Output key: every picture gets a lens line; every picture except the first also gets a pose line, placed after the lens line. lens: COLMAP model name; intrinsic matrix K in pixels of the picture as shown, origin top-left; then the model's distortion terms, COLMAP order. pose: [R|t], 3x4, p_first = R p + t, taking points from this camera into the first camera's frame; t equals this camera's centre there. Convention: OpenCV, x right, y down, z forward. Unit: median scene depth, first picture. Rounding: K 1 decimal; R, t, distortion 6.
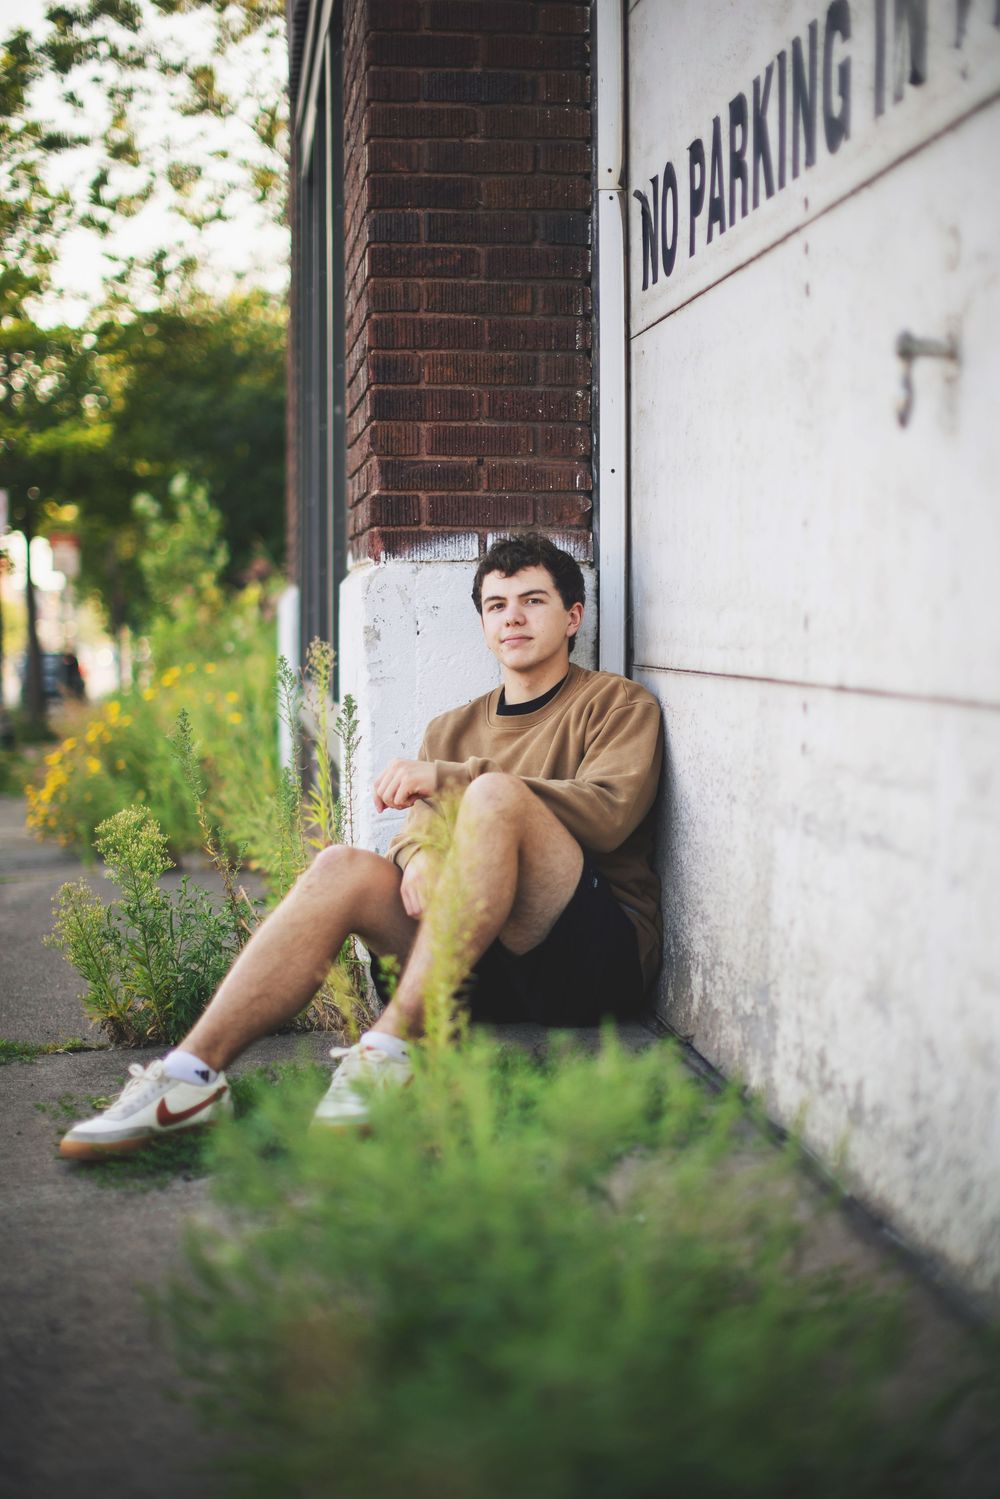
lens RADIAL K [[2041.8, 0, 449.7], [0, 2041.8, 688.0], [0, 0, 1]] dist [-0.217152, 0.508546]
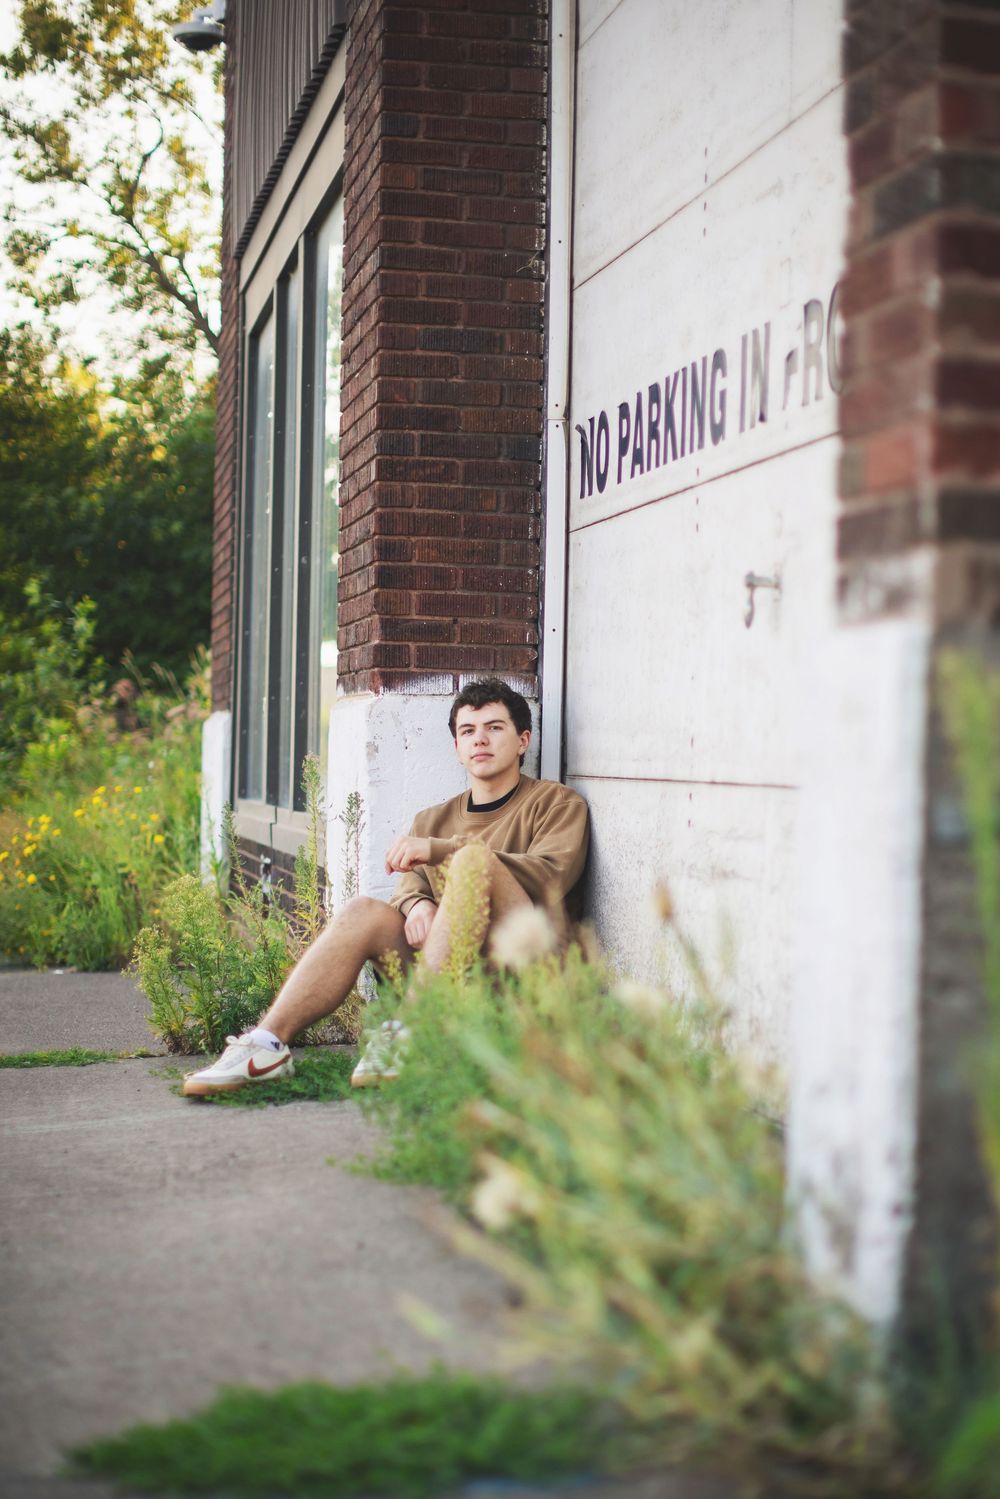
lens RADIAL K [[1922.4, 0, 500.0], [0, 1922.4, 749.5], [0, 0, 1]] dist [-0.192617, 0.320859]
pose [[0.997363, 0.022230, 0.069088, -0.041459], [-0.020009, 0.999266, -0.032675, 0.014145], [-0.069764, 0.031206, 0.997075, -0.260468]]
